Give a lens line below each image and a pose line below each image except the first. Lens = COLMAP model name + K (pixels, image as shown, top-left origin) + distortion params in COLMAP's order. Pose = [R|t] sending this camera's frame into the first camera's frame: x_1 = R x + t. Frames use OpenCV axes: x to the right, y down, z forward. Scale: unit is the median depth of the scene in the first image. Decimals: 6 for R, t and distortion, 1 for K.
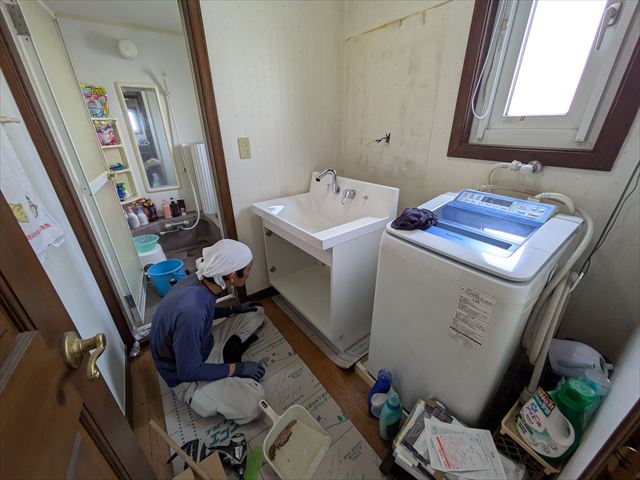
lens RADIAL K [[254.8, 0, 316.1], [0, 254.8, 239.7], [0, 0, 1]] dist [-0.010877, 0.000589]
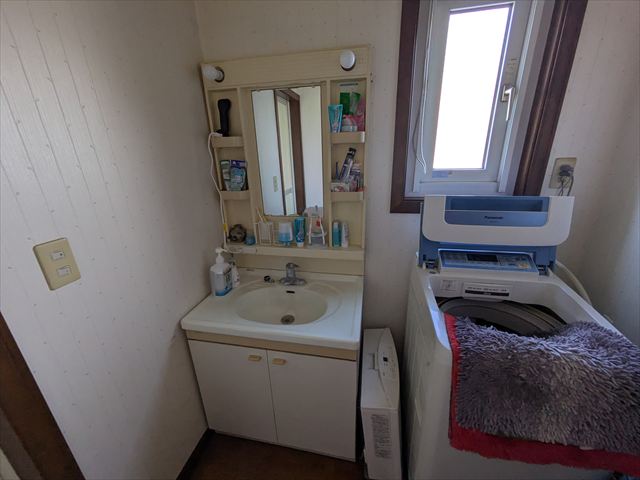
lens RADIAL K [[254.8, 0, 321.9], [0, 254.8, 238.1], [0, 0, 1]] dist [-0.010877, 0.000589]
pose [[0.716764, -0.222734, 0.660787, -0.275588], [0.303109, 0.952926, -0.007581, -0.308176], [-0.627992, 0.205724, 0.750535, 0.489750]]
